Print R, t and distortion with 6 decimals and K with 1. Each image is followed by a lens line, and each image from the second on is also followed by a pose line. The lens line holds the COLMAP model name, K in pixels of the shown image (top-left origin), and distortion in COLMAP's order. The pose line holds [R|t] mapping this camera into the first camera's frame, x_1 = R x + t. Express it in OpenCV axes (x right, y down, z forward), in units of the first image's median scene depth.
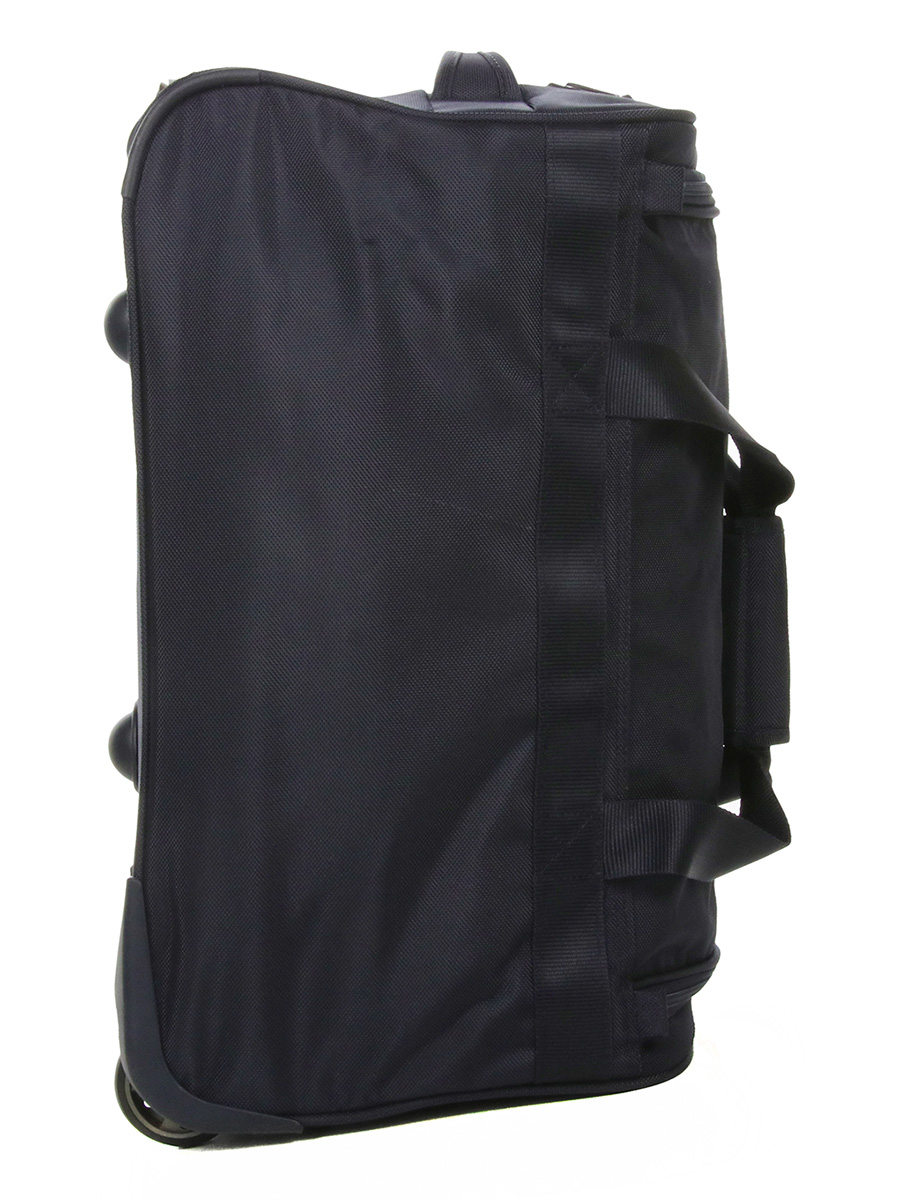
lens RADIAL K [[1381.1, 0, 450.7], [0, 1381.1, 600.0], [0, 0, 1]] dist [-0.007742, 0.000000]
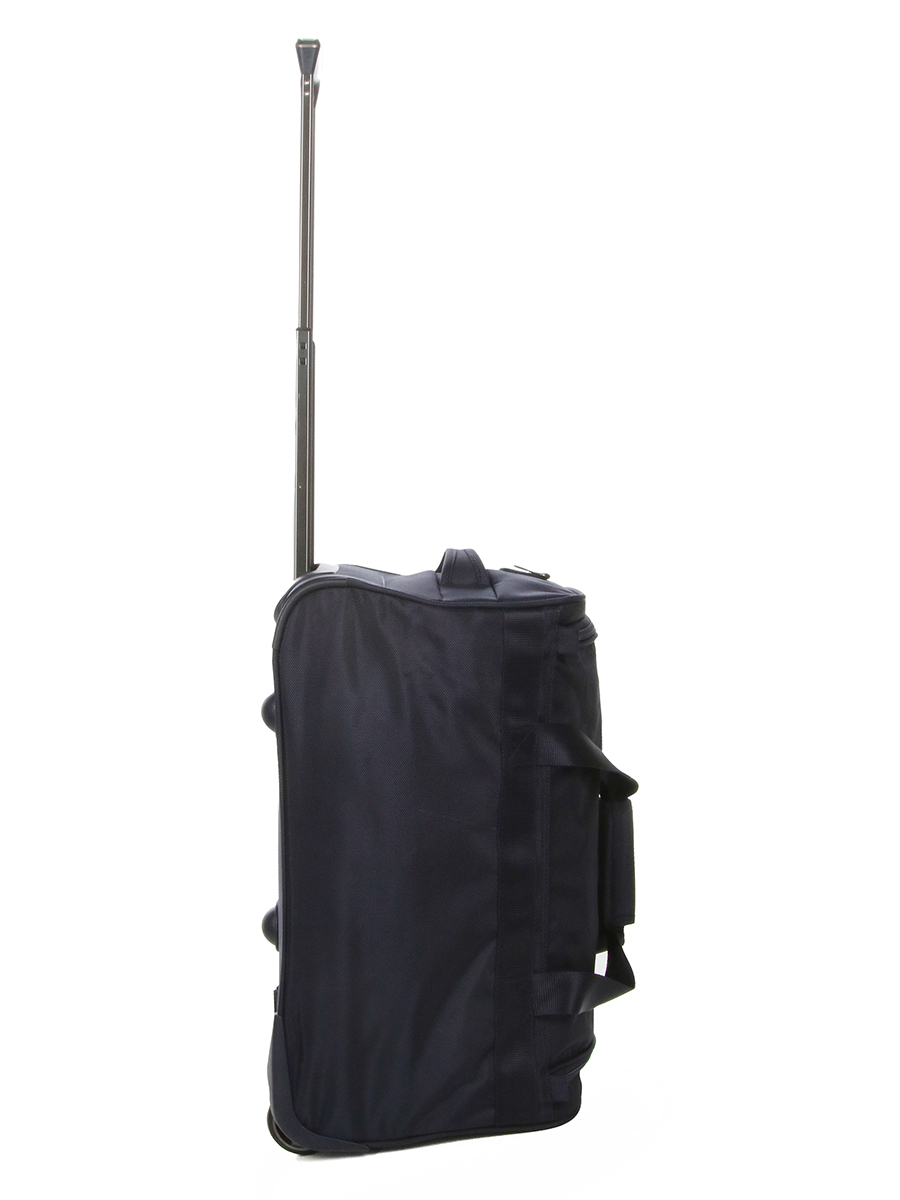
lens RADIAL K [[804.2, 0, 421.6], [0, 804.2, 598.7], [0, 0, 1]] dist [-0.009827, 0.000342]
pose [[0.999956, 0.003057, -0.008869, -0.029949], [-0.003012, 0.999982, 0.005160, -0.357605], [0.008885, -0.005134, 0.999947, -0.064860]]
